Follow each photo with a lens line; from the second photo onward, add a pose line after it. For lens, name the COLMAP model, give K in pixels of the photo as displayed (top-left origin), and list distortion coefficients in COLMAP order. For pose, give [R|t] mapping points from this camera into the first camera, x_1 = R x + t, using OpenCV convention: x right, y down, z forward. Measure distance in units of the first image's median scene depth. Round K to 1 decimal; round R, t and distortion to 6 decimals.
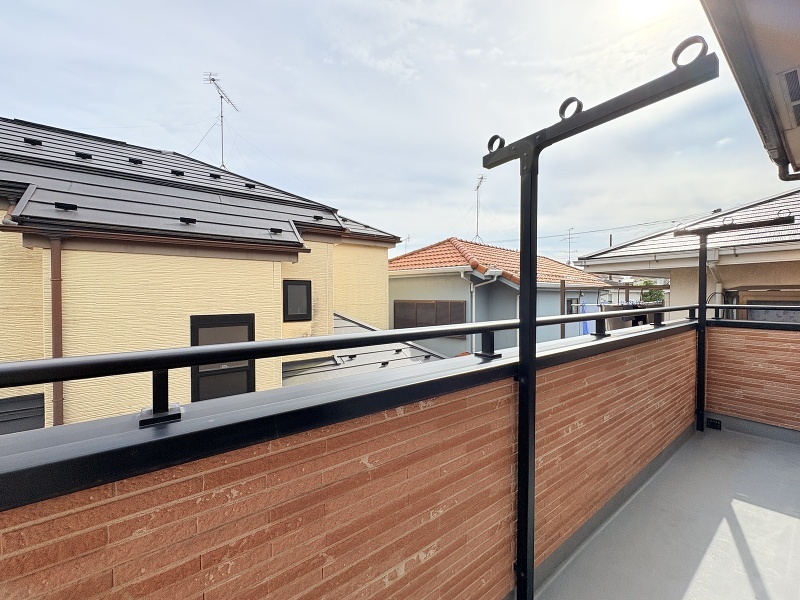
lens RADIAL K [[320.1, 0, 398.0], [0, 320.1, 295.6], [0, 0, 1]] dist [0.002998, 0.000276]
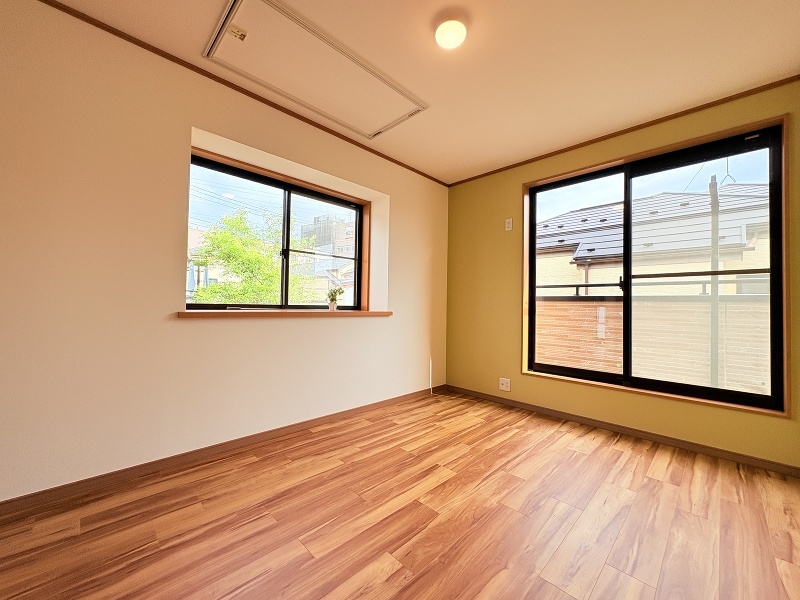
lens RADIAL K [[320.1, 0, 398.2], [0, 320.1, 298.9], [0, 0, 1]] dist [0.002998, 0.000276]
pose [[0.149891, -0.012323, -0.988626, 0.993639], [-0.026856, 0.999503, -0.016530, 0.142381], [0.988338, 0.029029, 0.149486, -0.670731]]
